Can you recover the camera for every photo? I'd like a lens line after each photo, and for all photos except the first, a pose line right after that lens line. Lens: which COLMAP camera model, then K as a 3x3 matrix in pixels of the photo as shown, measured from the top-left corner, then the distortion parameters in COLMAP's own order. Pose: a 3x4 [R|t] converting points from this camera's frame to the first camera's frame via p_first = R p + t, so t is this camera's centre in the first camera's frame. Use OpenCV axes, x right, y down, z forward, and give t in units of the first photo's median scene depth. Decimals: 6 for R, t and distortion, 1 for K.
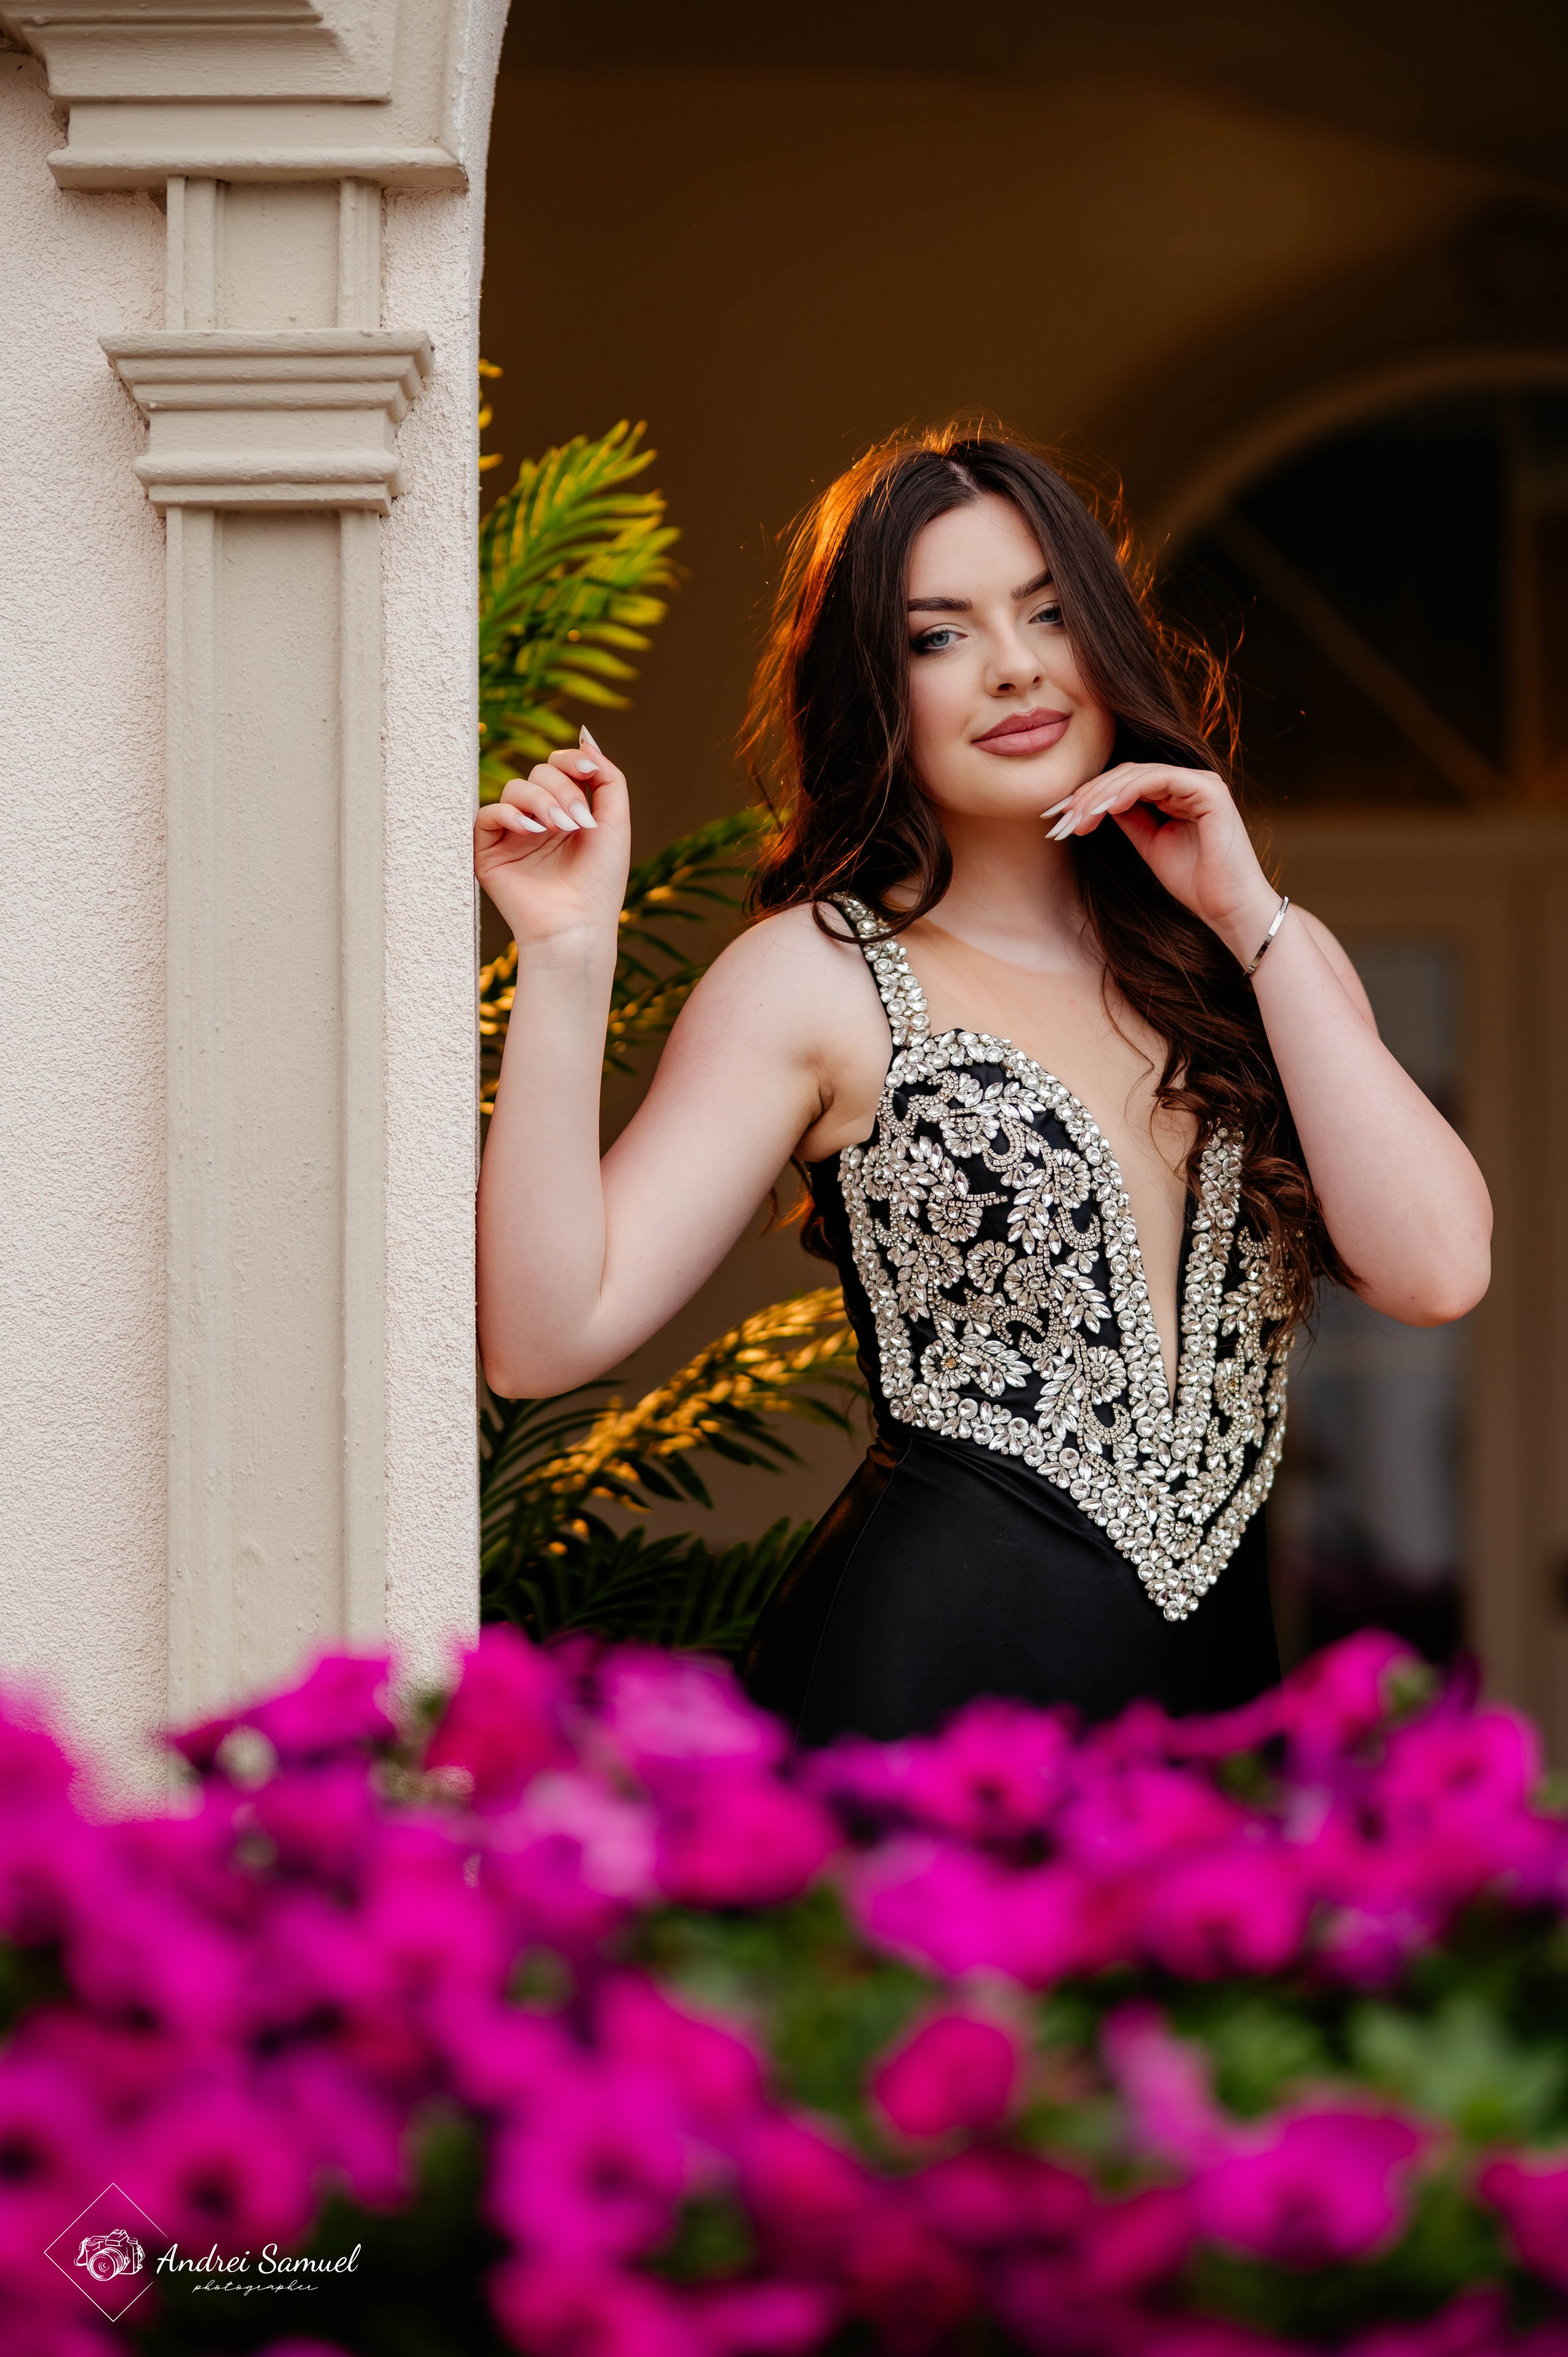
lens RADIAL K [[5908.1, 0, 771.9], [0, 5908.1, 1124.4], [0, 0, 1]] dist [0.030924, -1.066013]
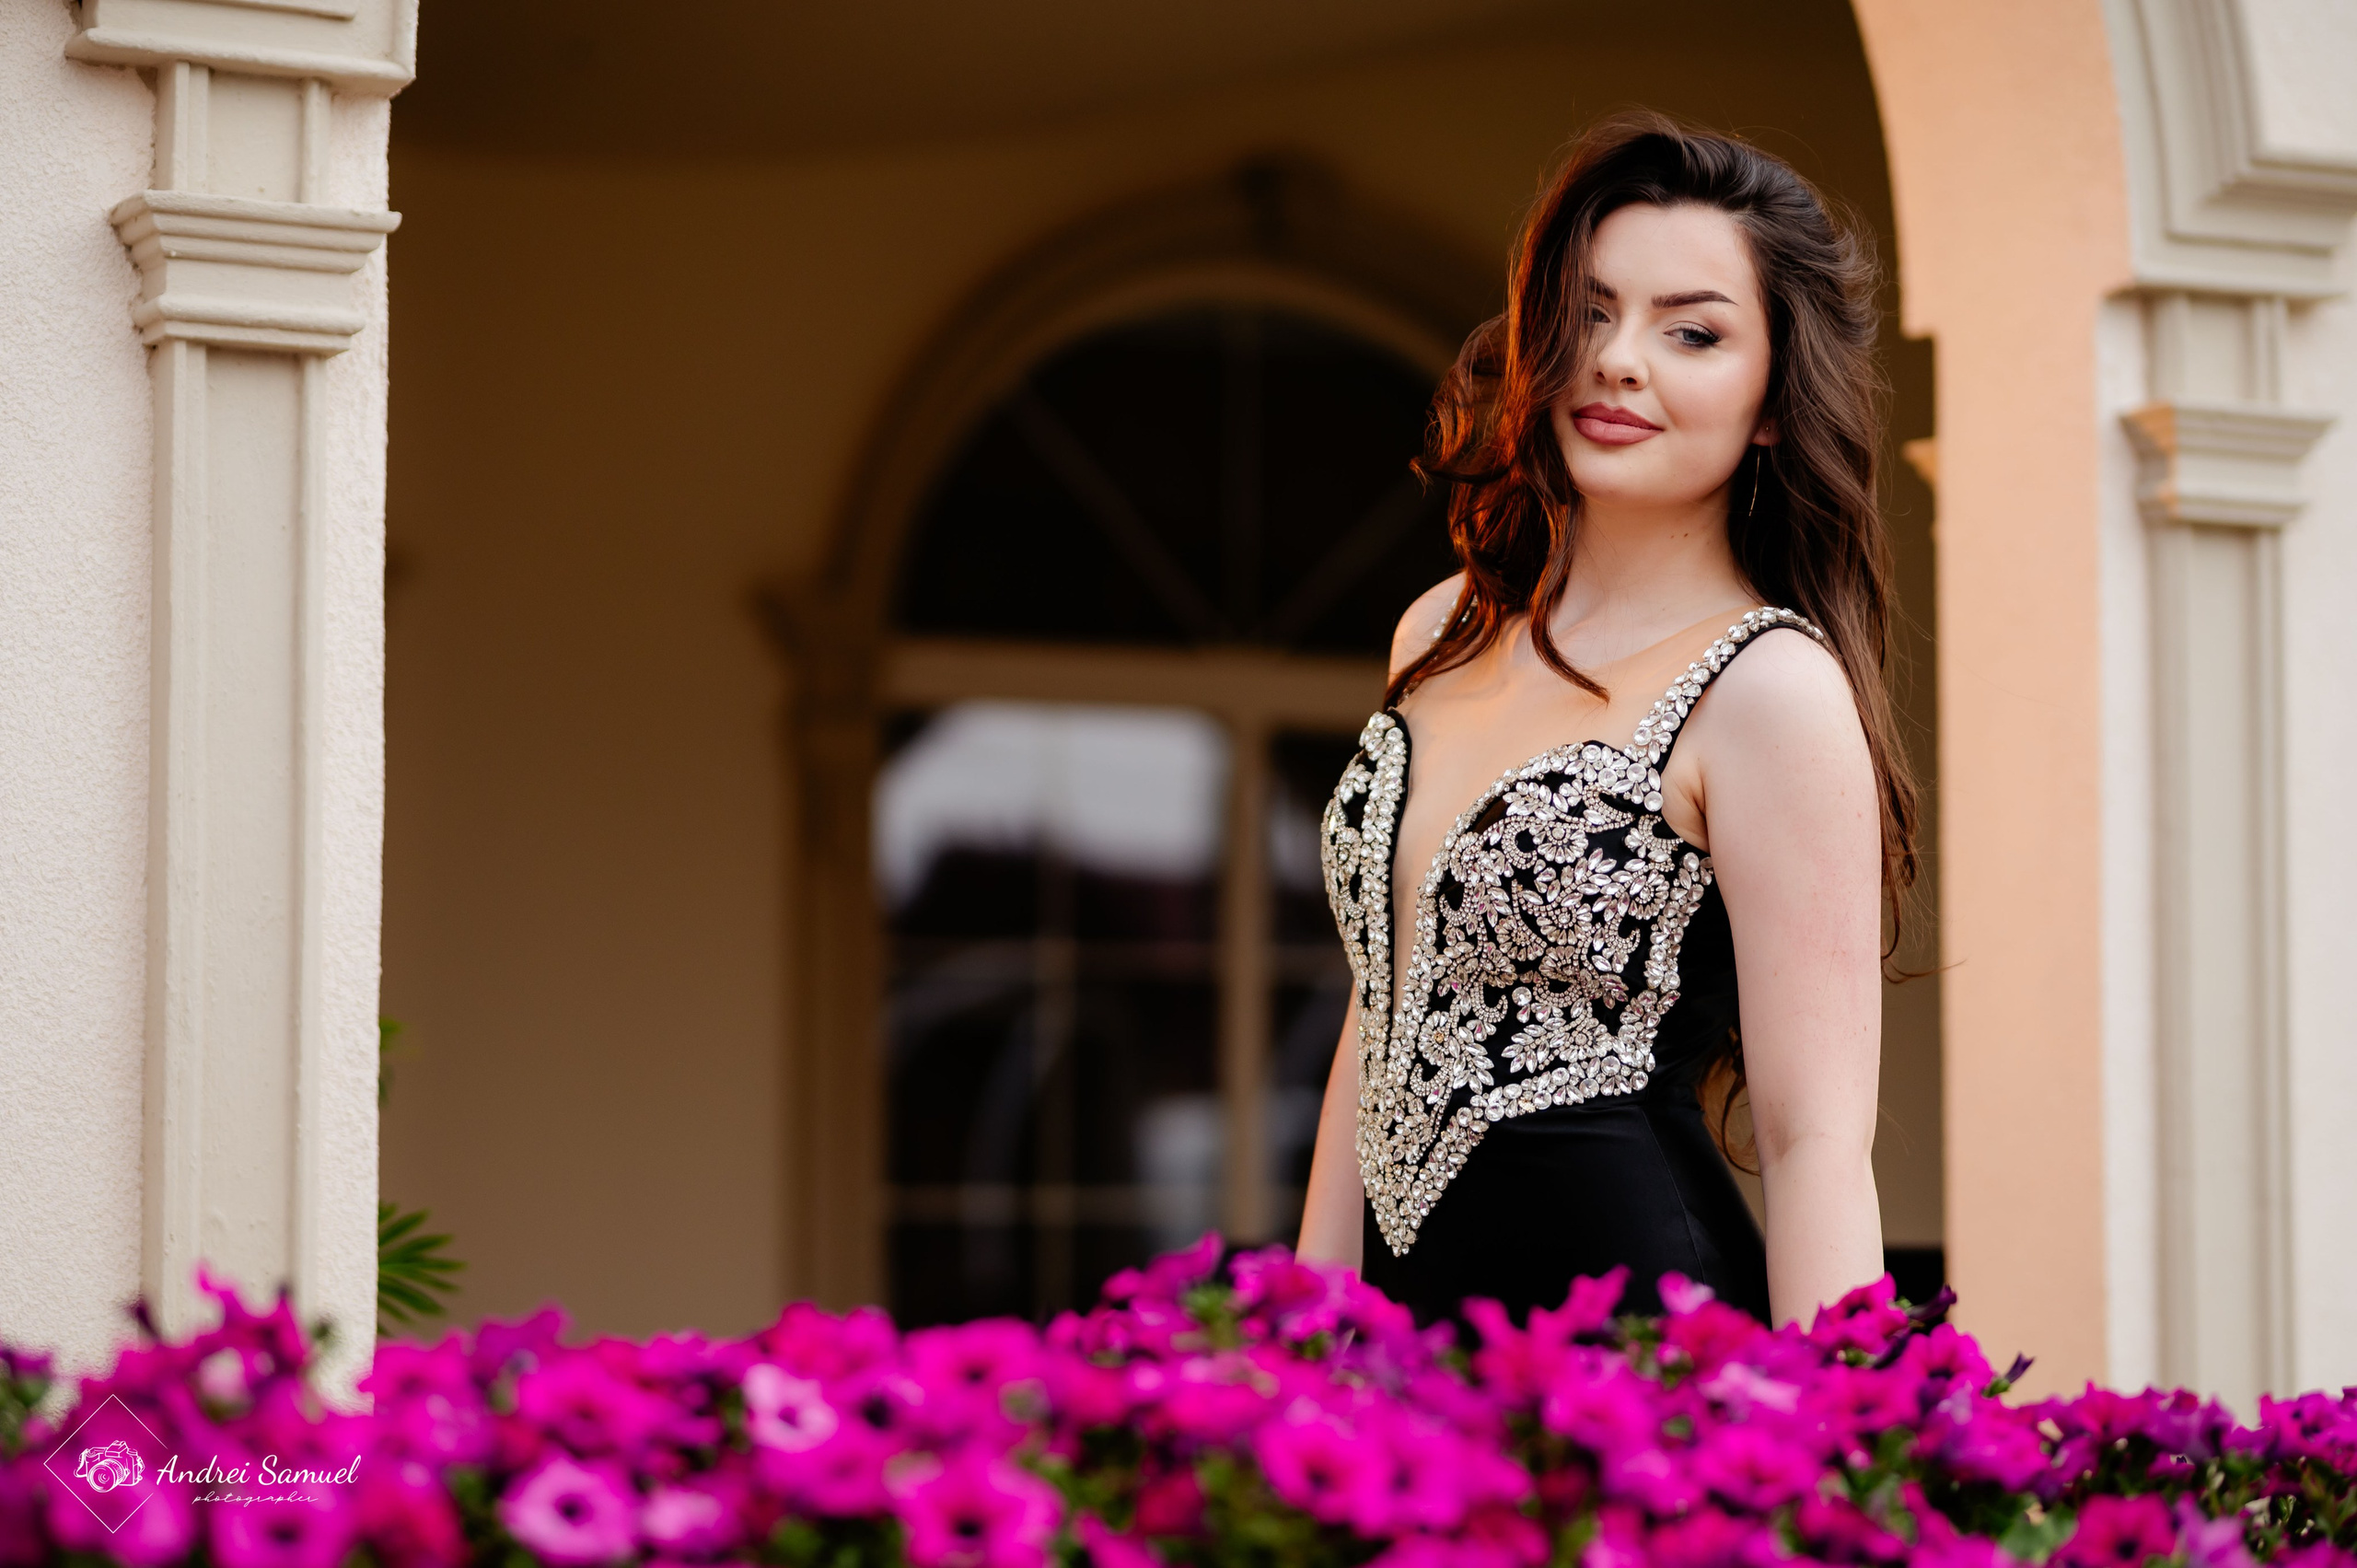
lens RADIAL K [[6047.8, 0, 1178.8], [0, 6047.8, 866.4], [0, 0, 1]] dist [0.007563, -0.708967]
pose [[0.854013, 0.043866, 0.518400, -0.552033], [-0.042221, 0.998996, -0.014979, 0.010931], [-0.518536, -0.009095, 0.855007, -0.143503]]
